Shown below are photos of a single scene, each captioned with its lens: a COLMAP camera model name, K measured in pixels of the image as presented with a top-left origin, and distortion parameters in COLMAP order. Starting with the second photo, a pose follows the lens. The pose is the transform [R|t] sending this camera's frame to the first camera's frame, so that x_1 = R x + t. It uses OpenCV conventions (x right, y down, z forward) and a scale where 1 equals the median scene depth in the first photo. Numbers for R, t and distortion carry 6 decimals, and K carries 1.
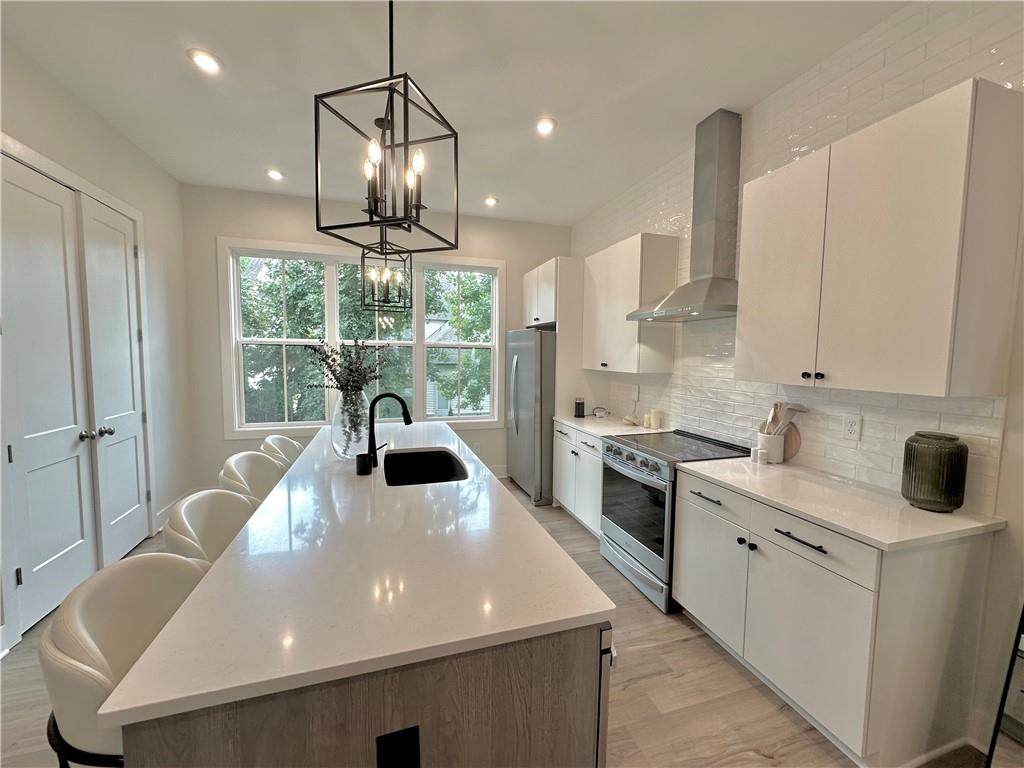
lens RADIAL K [[404.8, 0, 512.0], [0, 404.8, 384.0], [0, 0, 1]] dist [-0.007512, -0.000021]
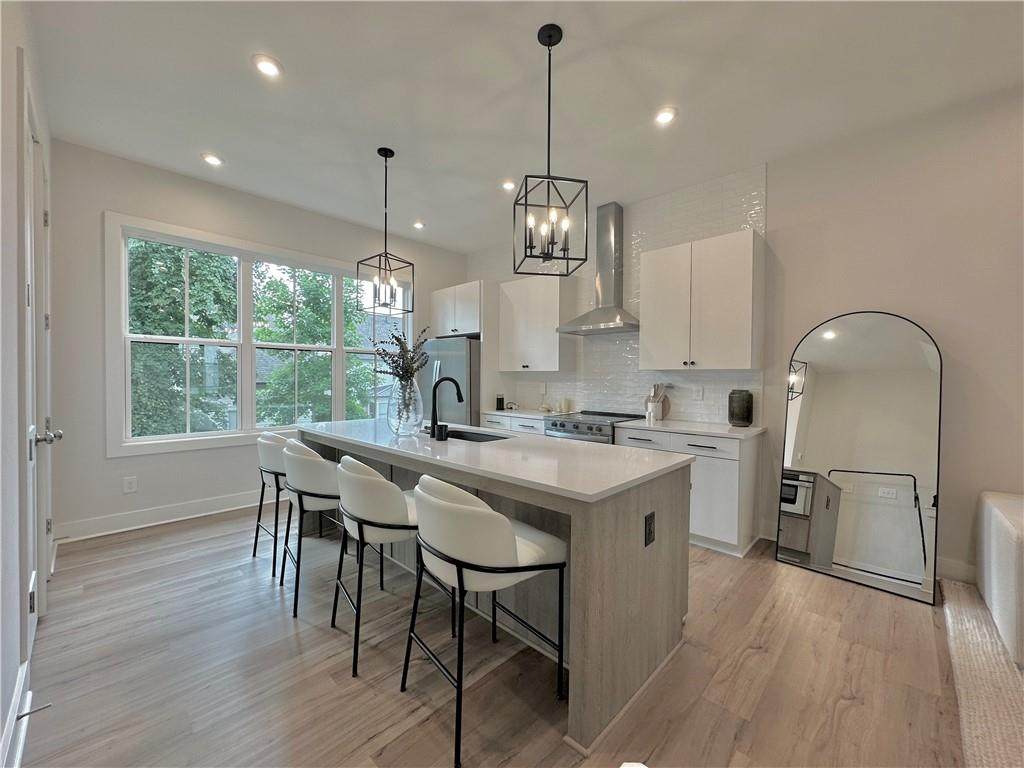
lens RADIAL K [[404.8, 0, 512.0], [0, 404.8, 384.0], [0, 0, 1]] dist [-0.007512, -0.000021]
pose [[0.877723, -0.012602, 0.479003, -0.617317], [0.037015, 0.998450, -0.041559, 0.086818], [-0.477737, 0.054207, 0.876829, -0.167411]]
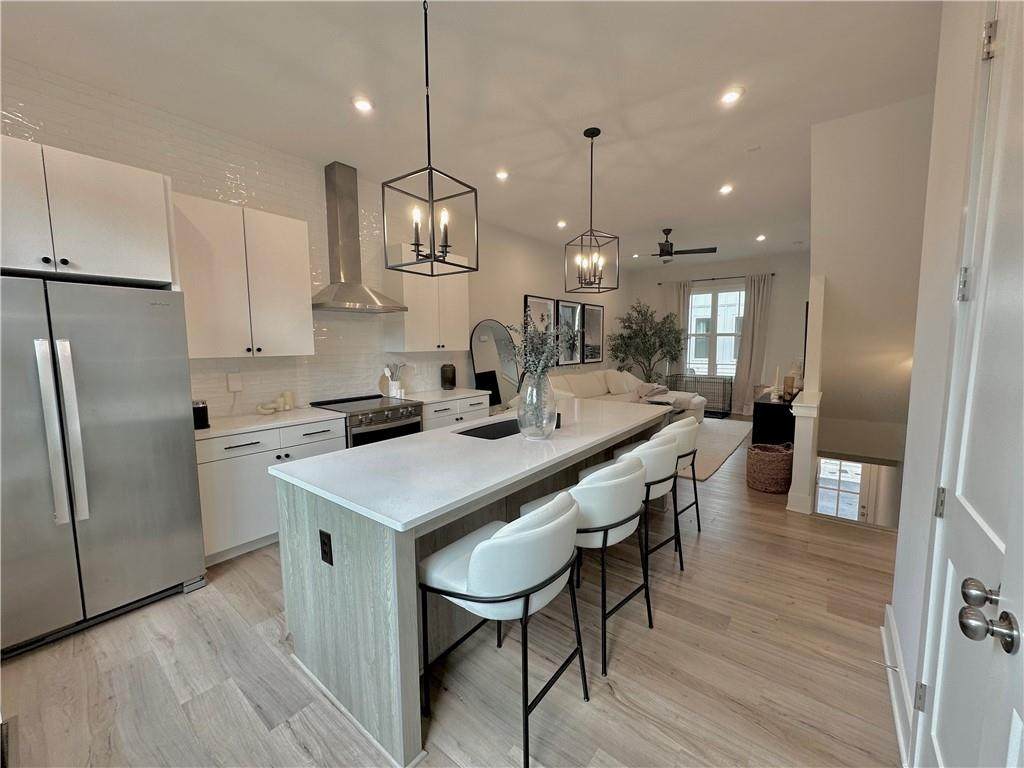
lens RADIAL K [[404.8, 0, 512.0], [0, 404.8, 384.0], [0, 0, 1]] dist [-0.007512, -0.000021]
pose [[-0.559839, -0.084773, 0.824254, -1.083897], [0.066782, 0.986900, 0.146860, -0.090655], [-0.825906, 0.137263, -0.546844, 1.443432]]
